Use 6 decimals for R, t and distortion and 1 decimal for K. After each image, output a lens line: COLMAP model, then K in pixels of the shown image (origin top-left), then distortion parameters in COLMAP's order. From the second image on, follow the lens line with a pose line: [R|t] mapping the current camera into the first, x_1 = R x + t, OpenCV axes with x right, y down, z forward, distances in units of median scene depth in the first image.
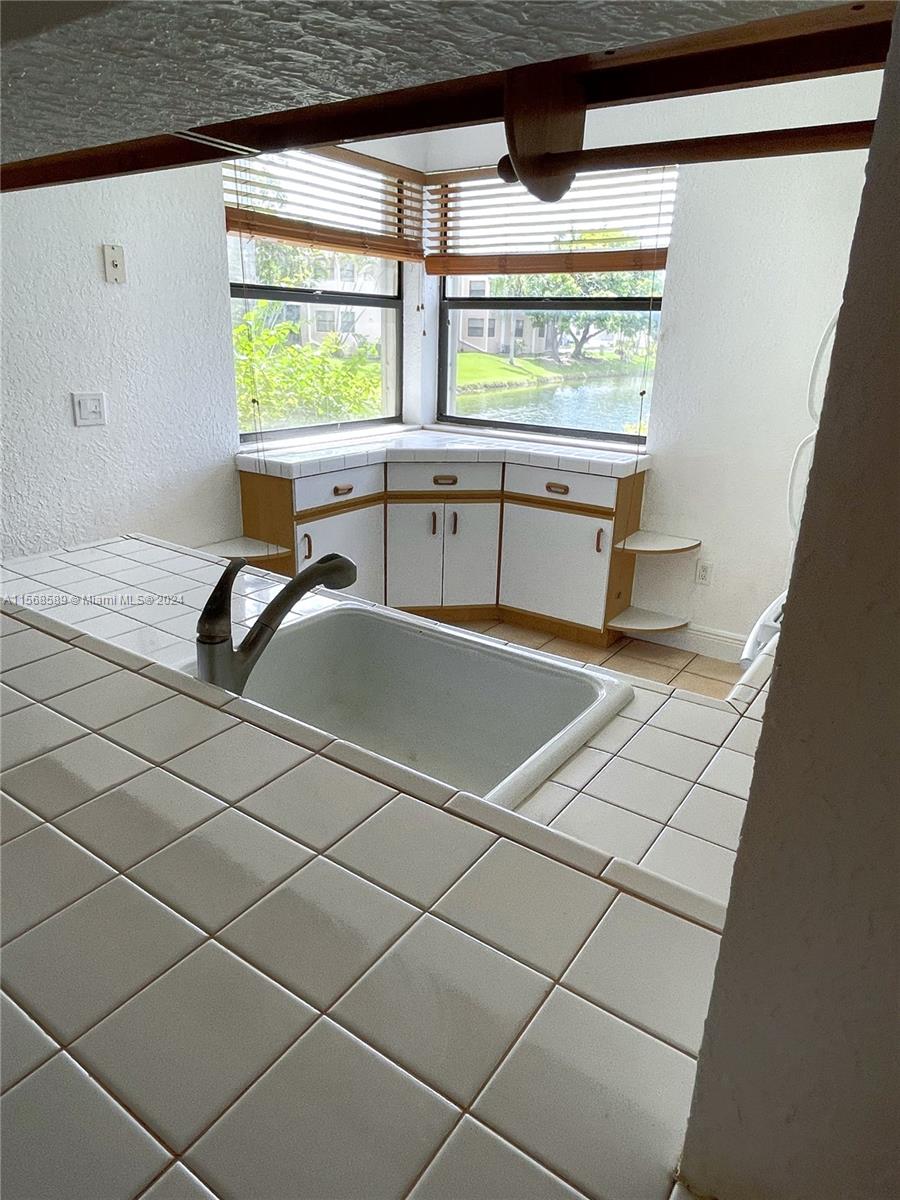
lens RADIAL K [[717.1, 0, 449.0], [0, 717.1, 601.9], [0, 0, 1]] dist [-0.006125, -0.000994]
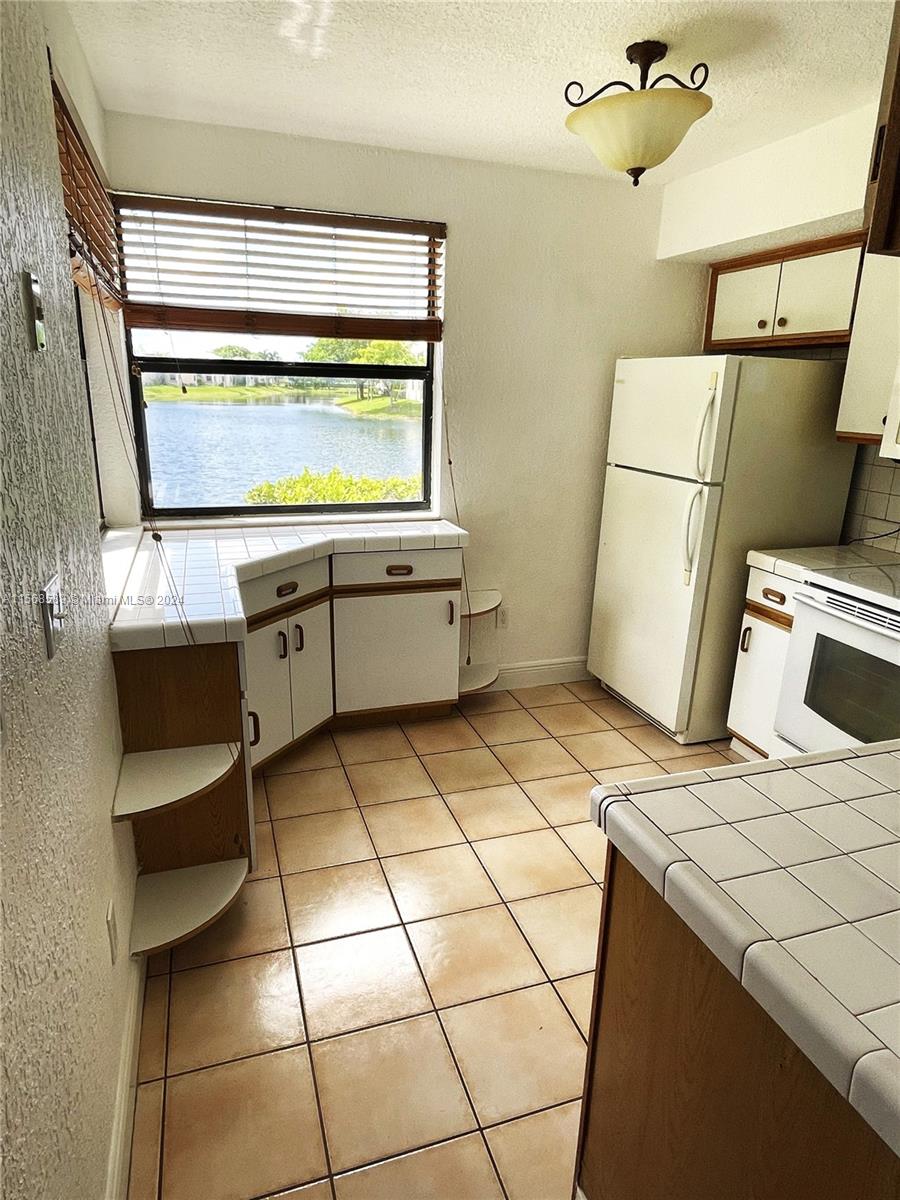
lens RADIAL K [[702.1, 0, 442.9], [0, 702.1, 606.0], [0, 0, 1]] dist [-0.001216, -0.002540]
pose [[0.611485, -0.244455, 0.752547, -0.457050], [0.270910, 0.958279, 0.091156, -0.163648], [-0.743434, 0.148132, 0.652199, 0.337504]]
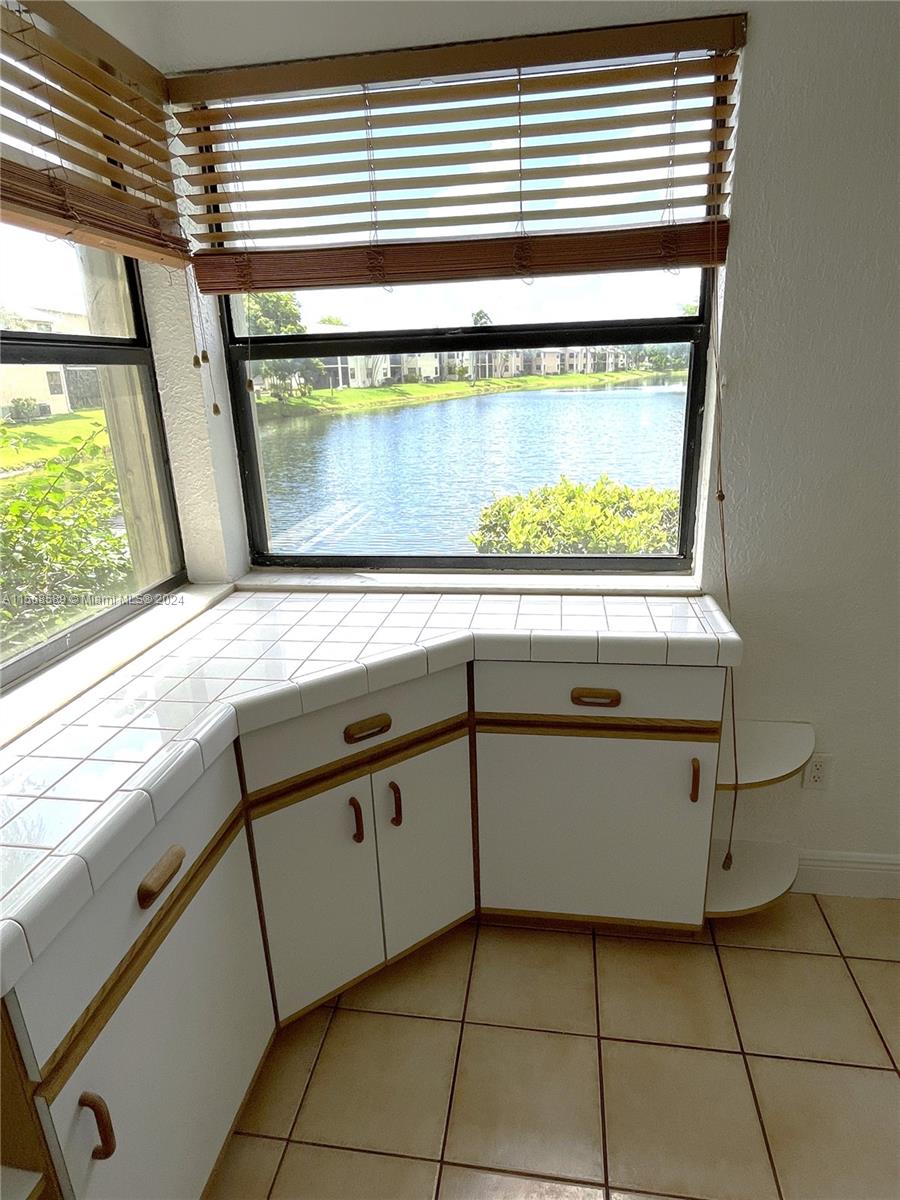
lens RADIAL K [[702.1, 0, 453.6], [0, 702.1, 616.2], [0, 0, 1]] dist [-0.001216, -0.002540]
pose [[0.897714, -0.195206, 0.394975, -0.109703], [0.206910, 0.978271, 0.013210, -0.217751], [-0.388971, 0.069865, 0.918597, 0.523747]]
